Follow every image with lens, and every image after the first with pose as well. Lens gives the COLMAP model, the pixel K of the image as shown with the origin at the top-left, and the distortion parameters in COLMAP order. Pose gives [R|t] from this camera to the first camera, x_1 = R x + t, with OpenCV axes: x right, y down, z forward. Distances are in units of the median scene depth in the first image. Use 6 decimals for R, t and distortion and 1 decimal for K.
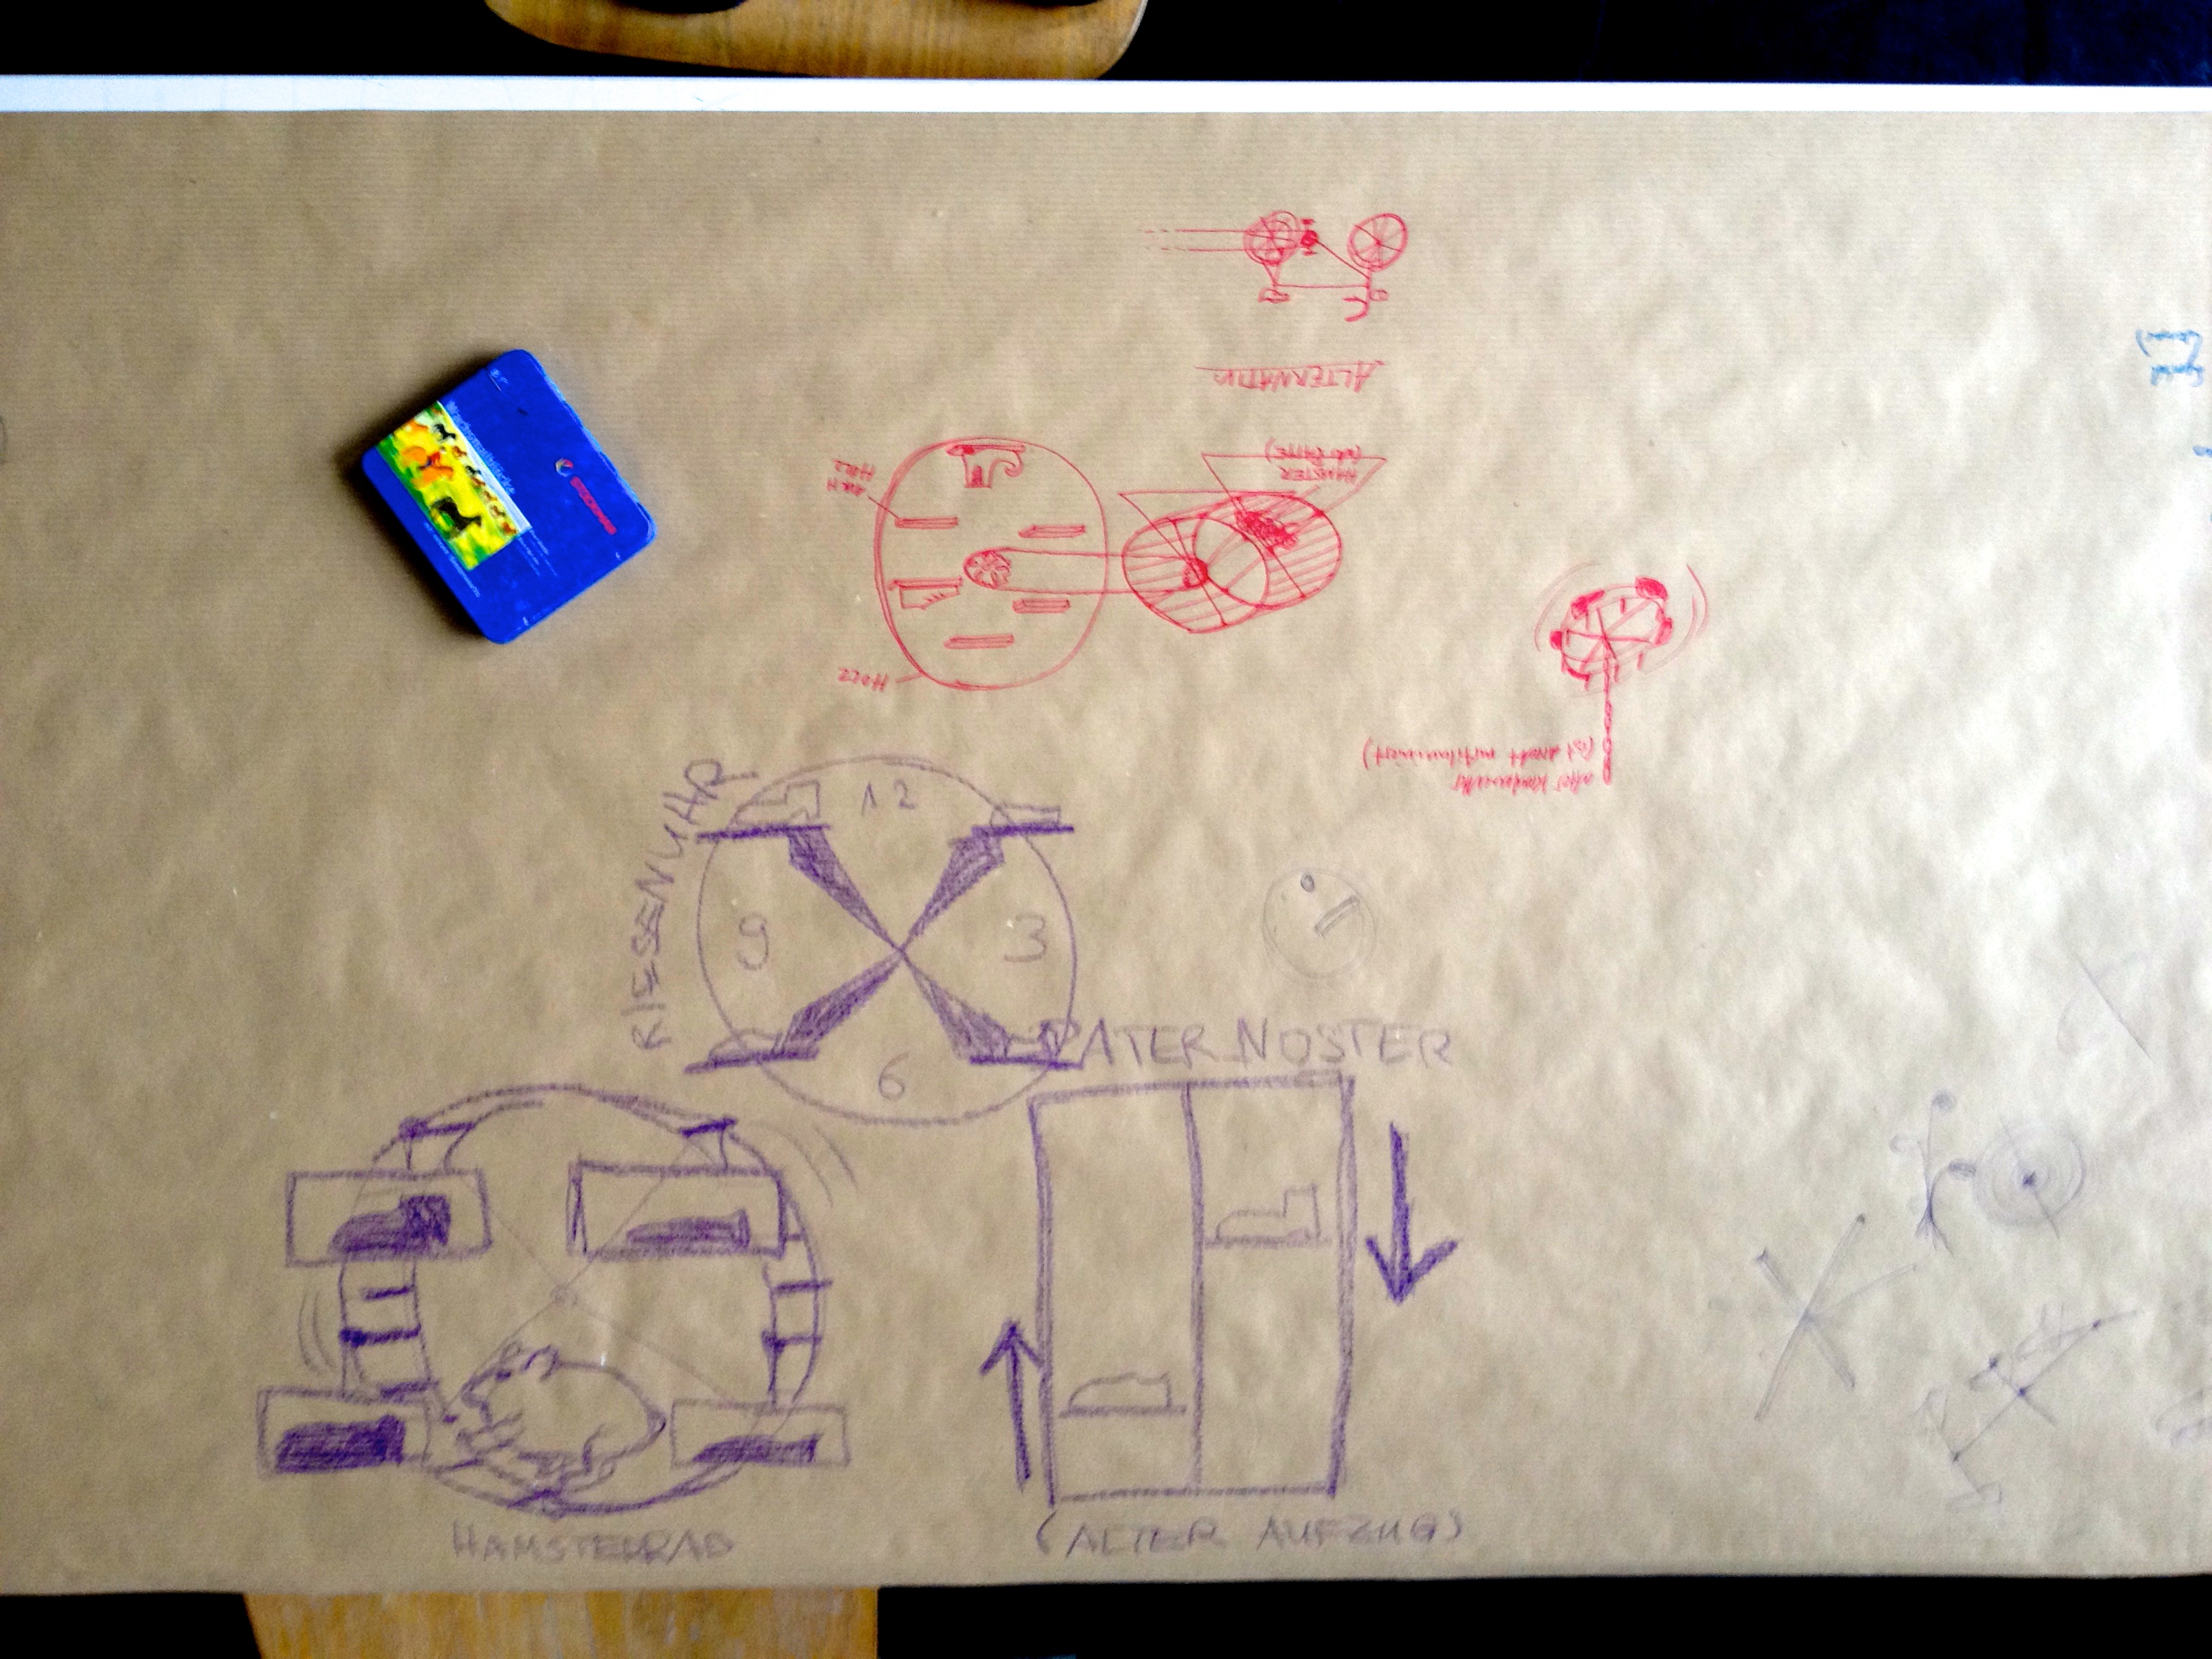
lens RADIAL K [[2212.4, 0, 1106.0], [0, 2212.4, 829.5], [0, 0, 1]] dist [0.209424, -0.501604]
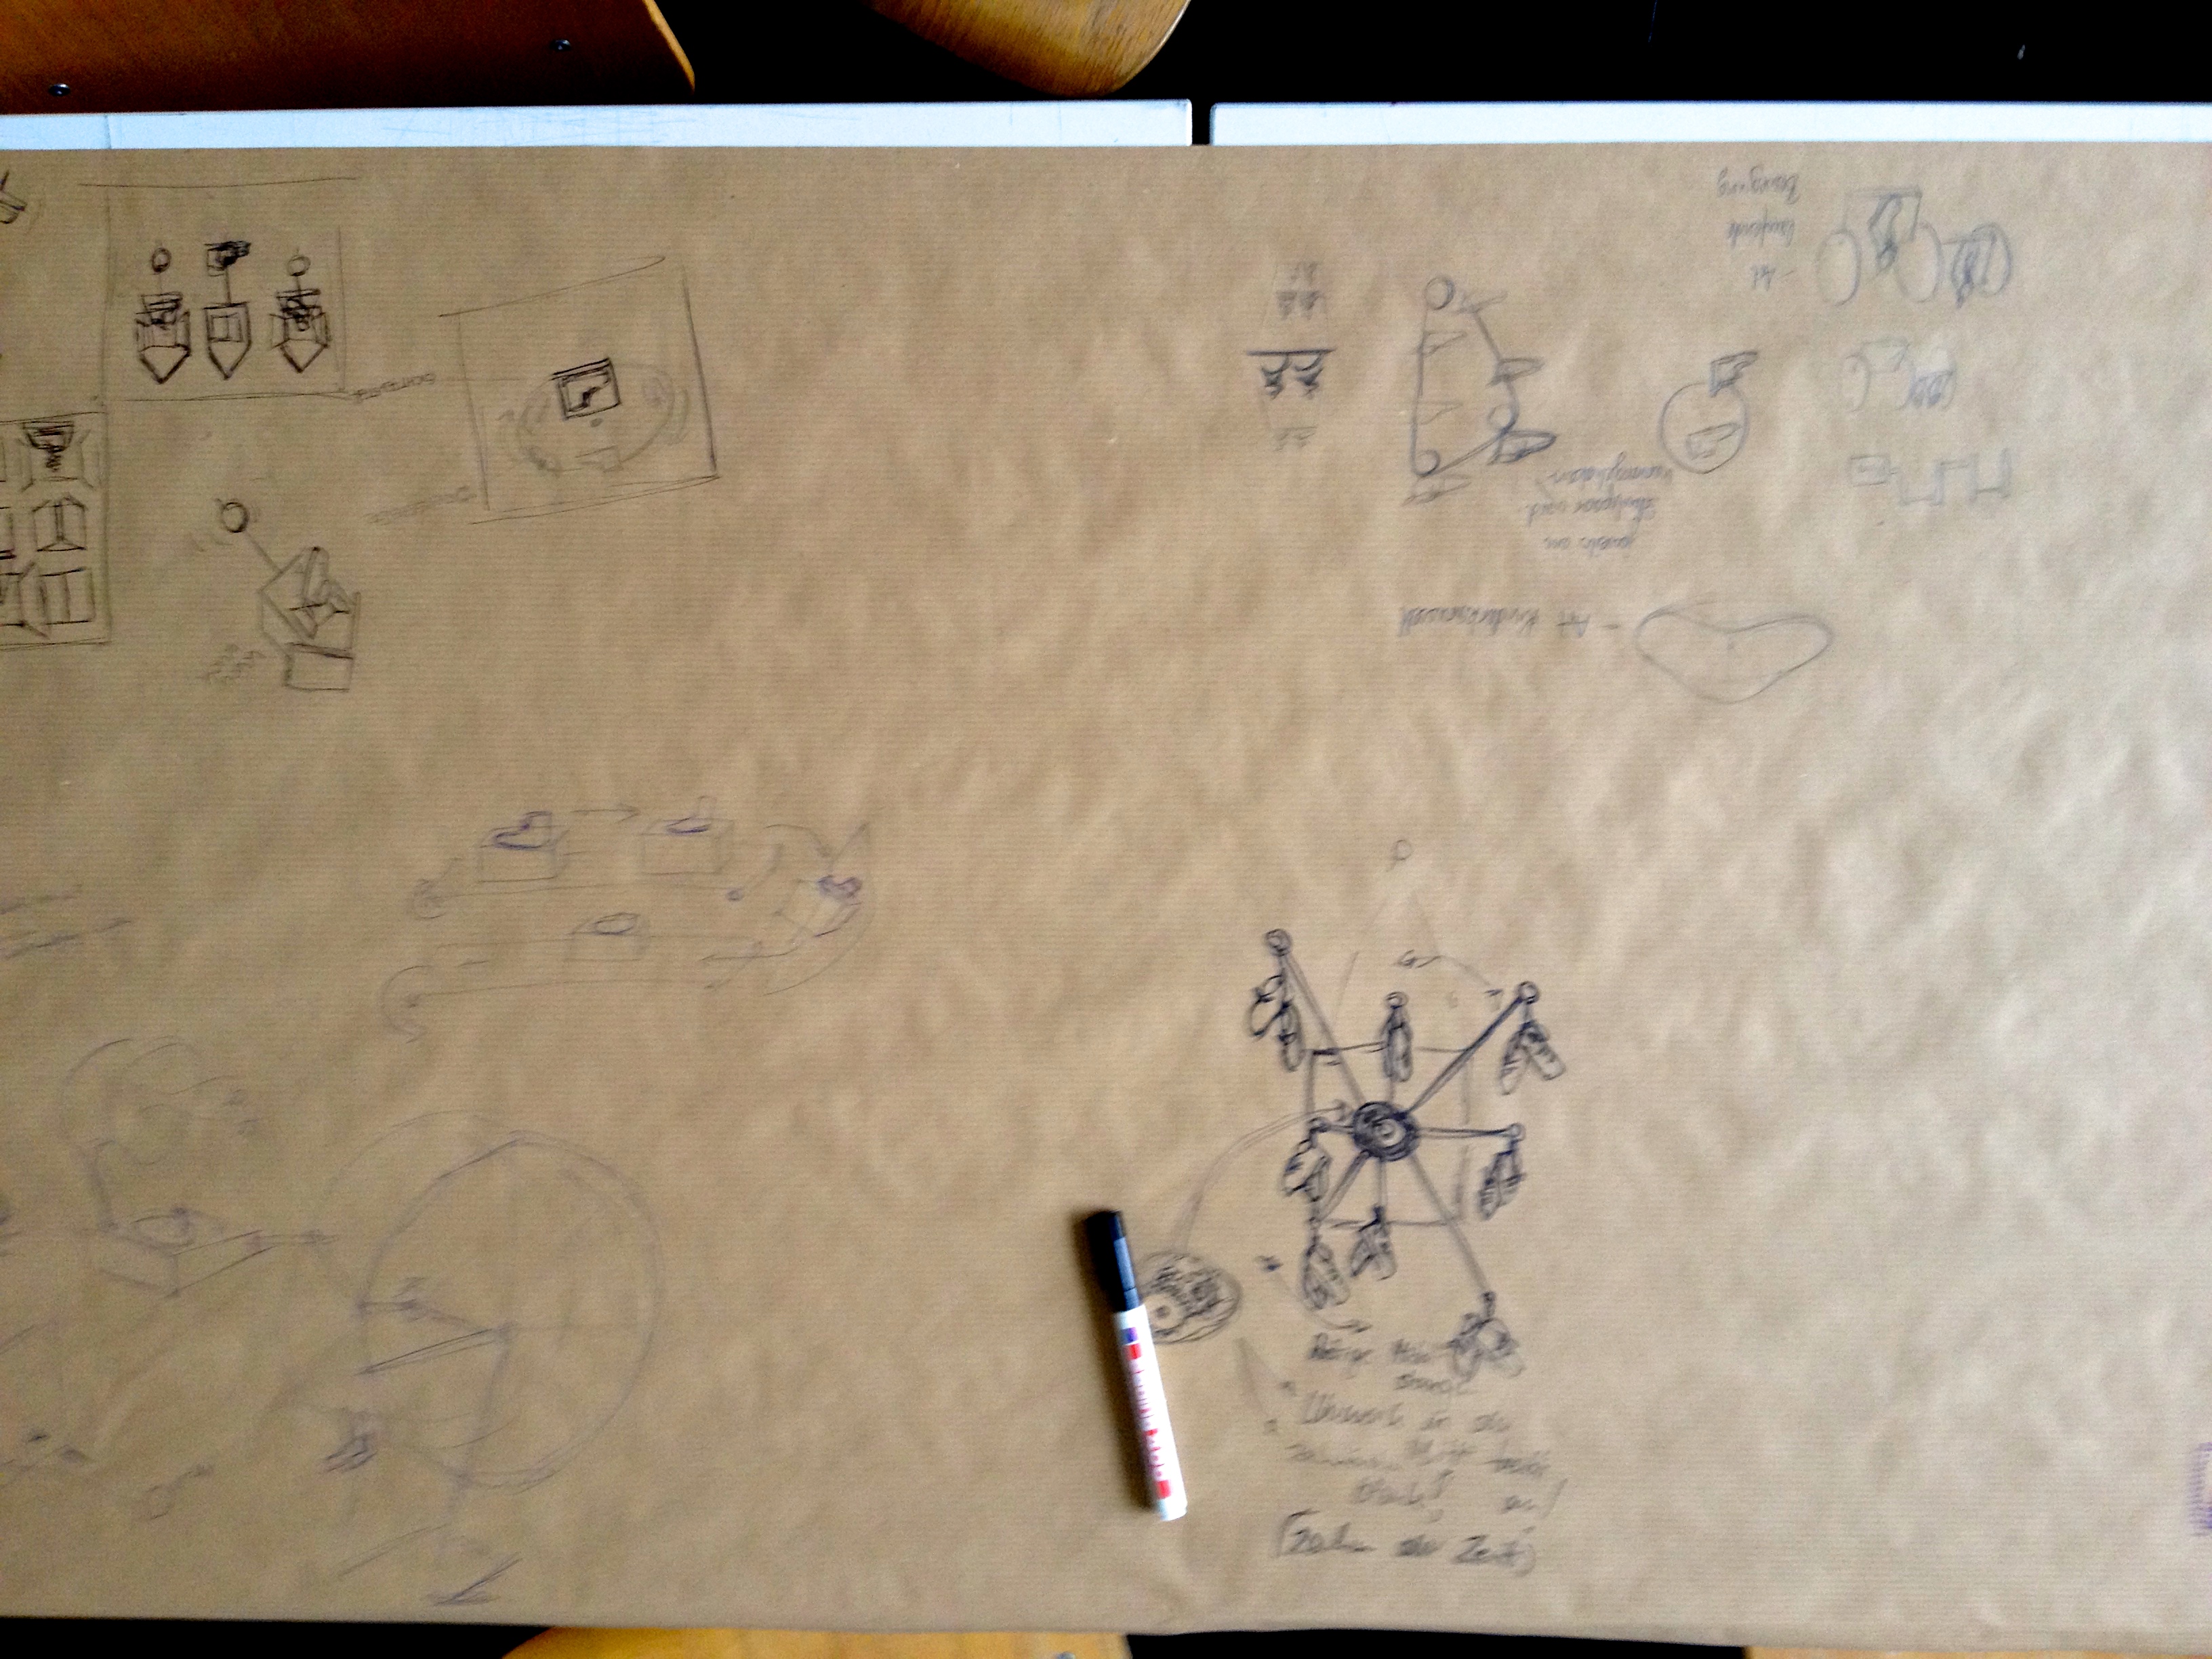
lens RADIAL K [[2212.4, 0, 1106.0], [0, 2212.4, 829.5], [0, 0, 1]] dist [0.209424, -0.501604]
pose [[0.998896, 0.009469, -0.046016, -0.822036], [-0.010174, 0.999834, -0.015094, 0.001294], [0.045866, 0.015546, 0.998827, 0.000978]]
